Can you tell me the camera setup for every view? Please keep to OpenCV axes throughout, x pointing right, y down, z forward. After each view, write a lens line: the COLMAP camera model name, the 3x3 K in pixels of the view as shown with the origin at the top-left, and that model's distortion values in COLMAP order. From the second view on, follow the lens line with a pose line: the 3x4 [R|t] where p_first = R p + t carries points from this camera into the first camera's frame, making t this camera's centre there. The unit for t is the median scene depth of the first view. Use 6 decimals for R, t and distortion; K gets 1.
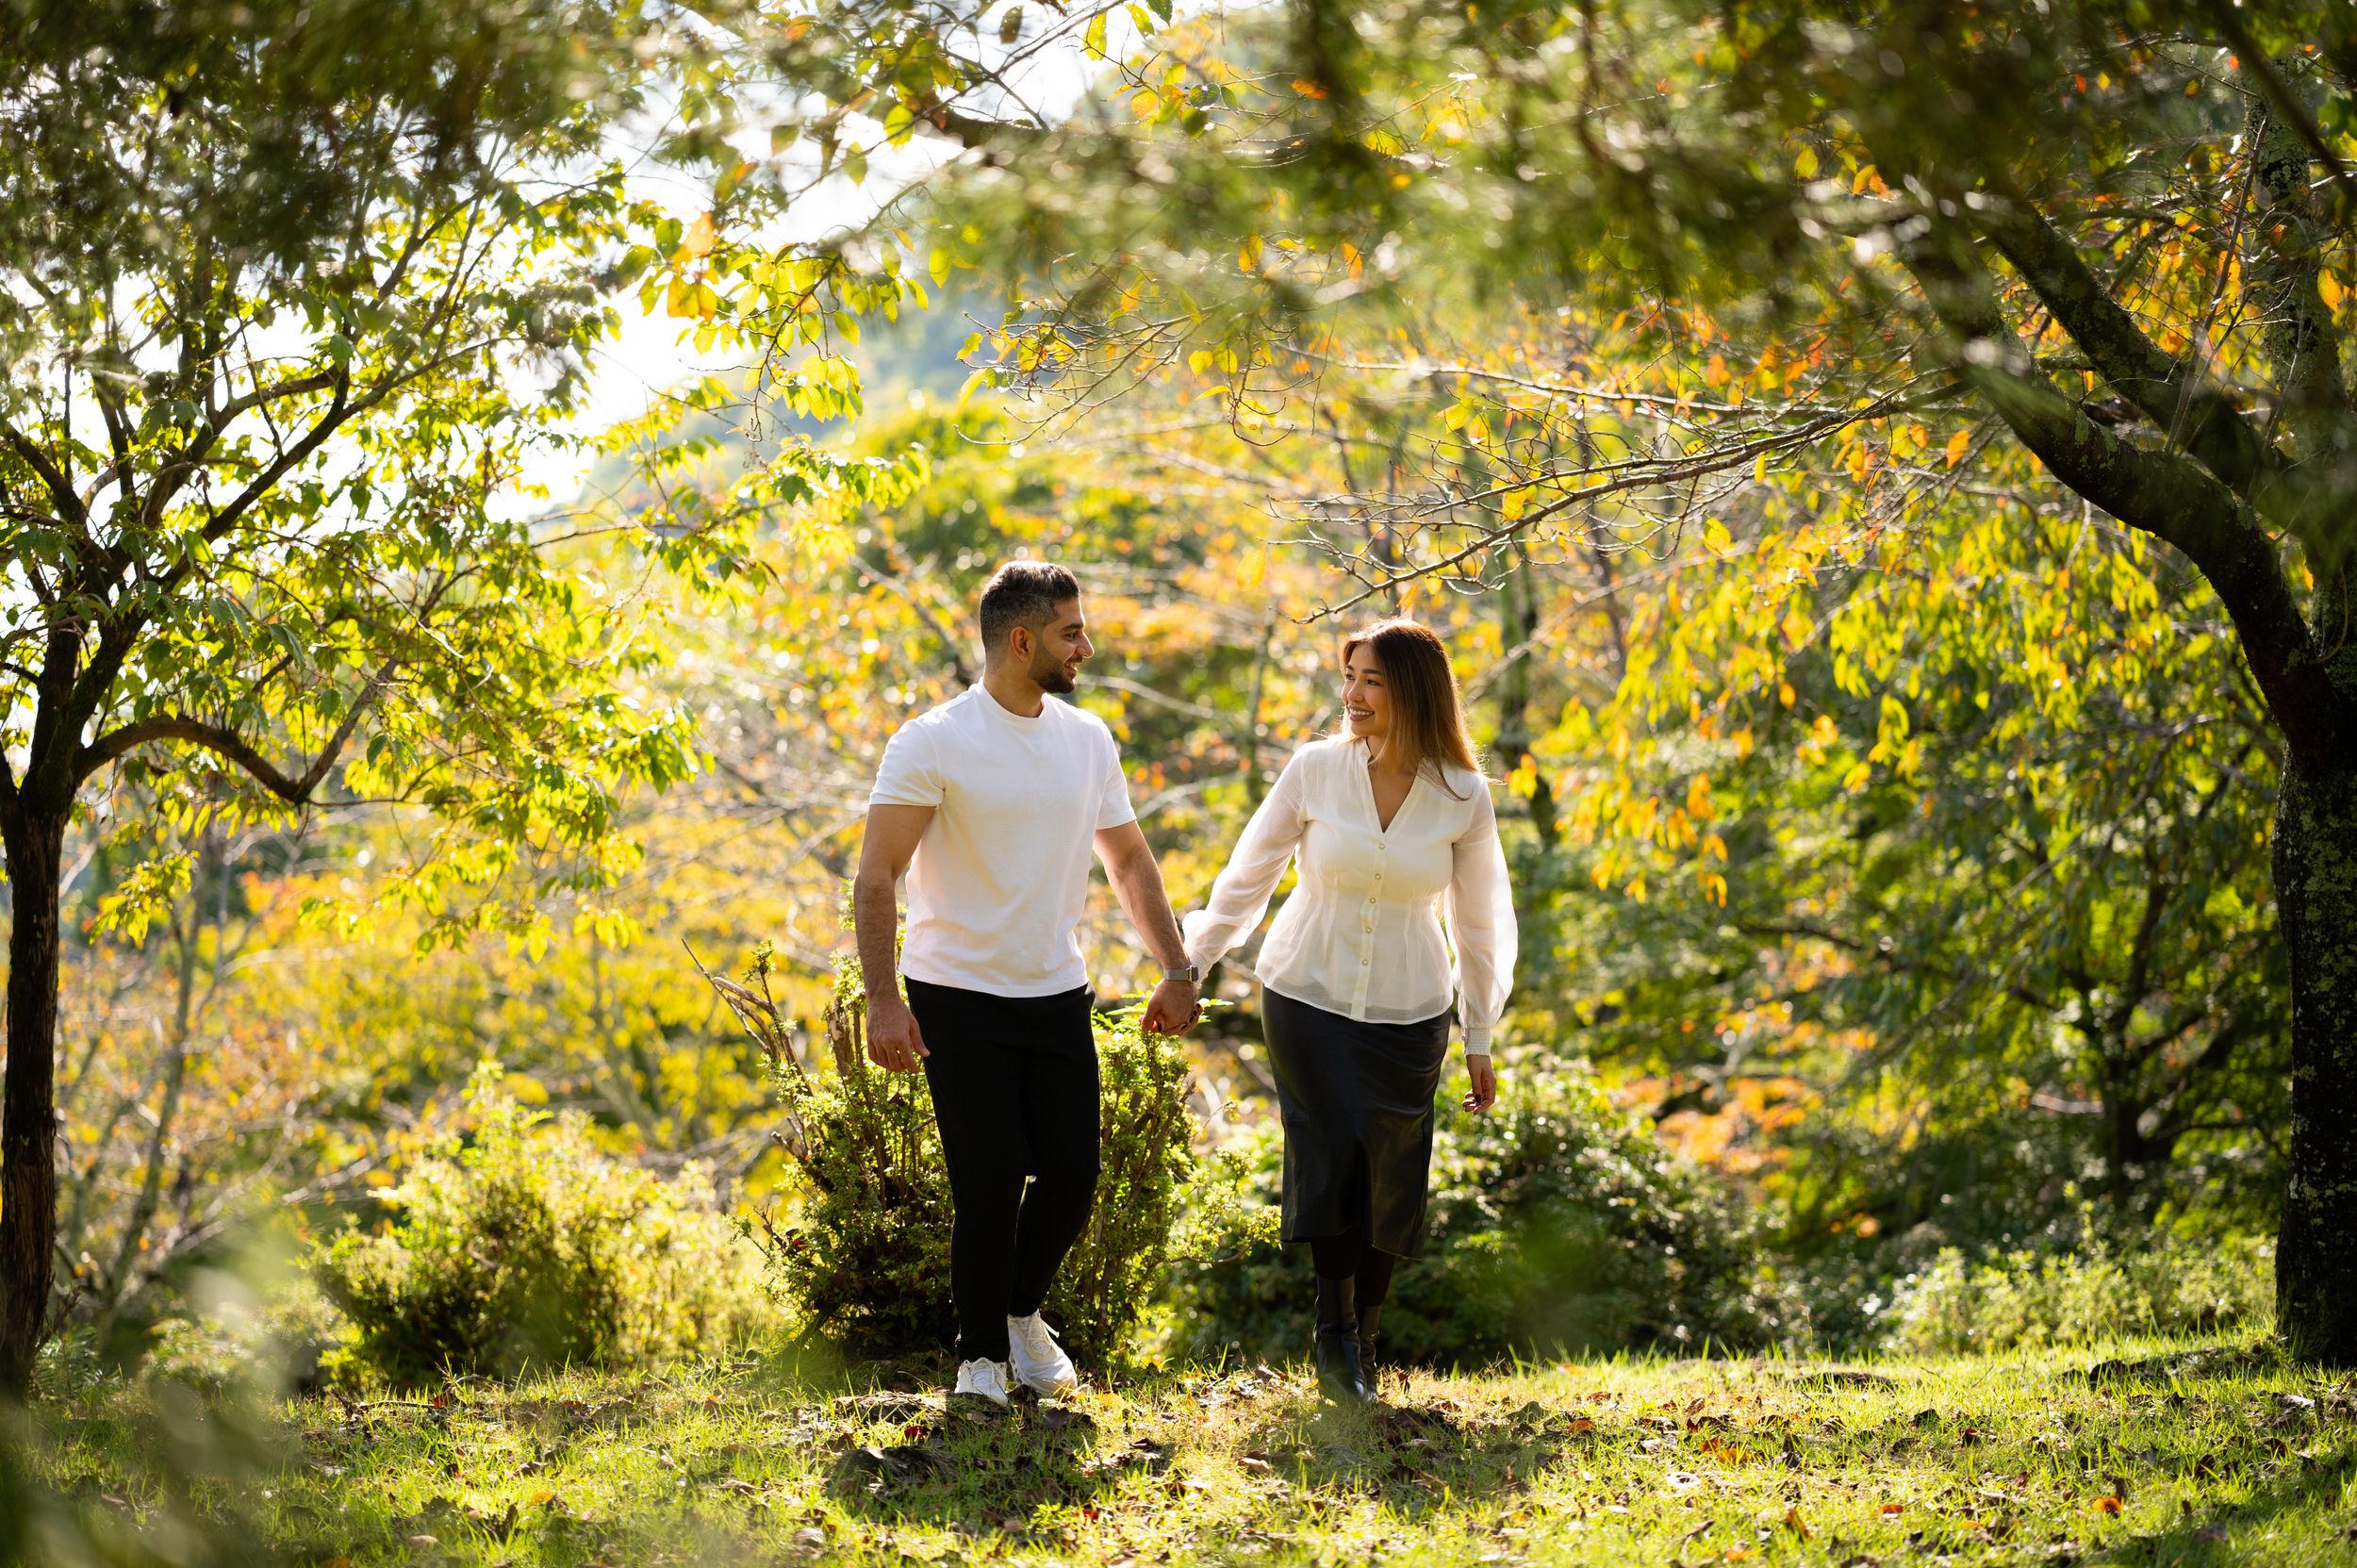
lens RADIAL K [[6264.8, 0, 1179.7], [0, 6264.8, 782.7], [0, 0, 1]] dist [-0.063606, 0.000000]
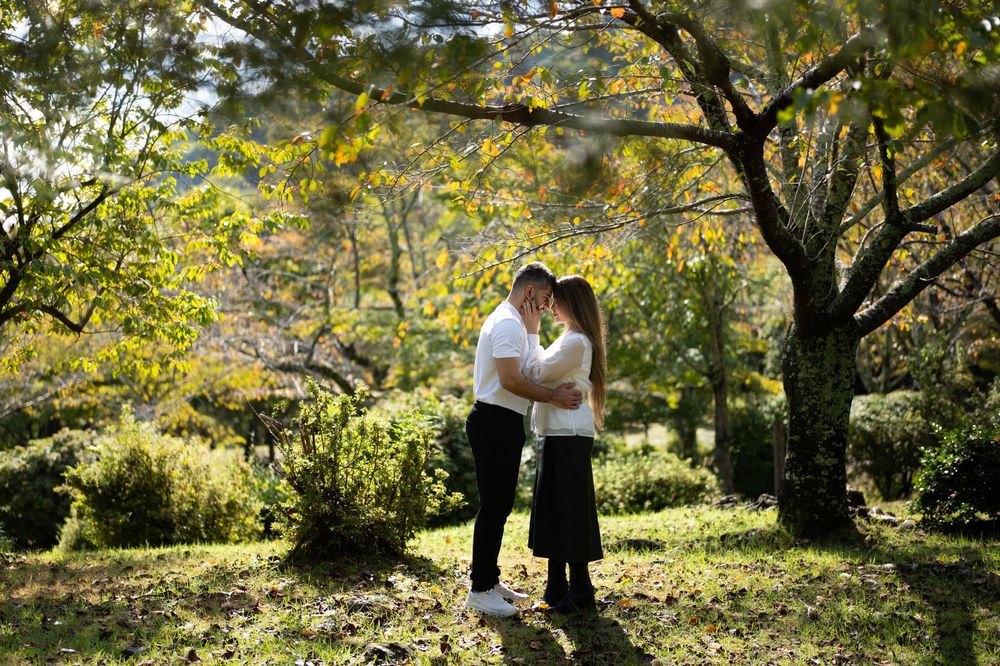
lens RADIAL K [[1436.9, 0, 498.3], [0, 1436.9, 333.2], [0, 0, 1]] dist [-0.022835, 0.000000]
pose [[0.981328, 0.008052, 0.192174, -0.069124], [-0.015858, 0.999109, 0.039118, -0.021597], [-0.191687, -0.041435, 0.980581, 0.285334]]
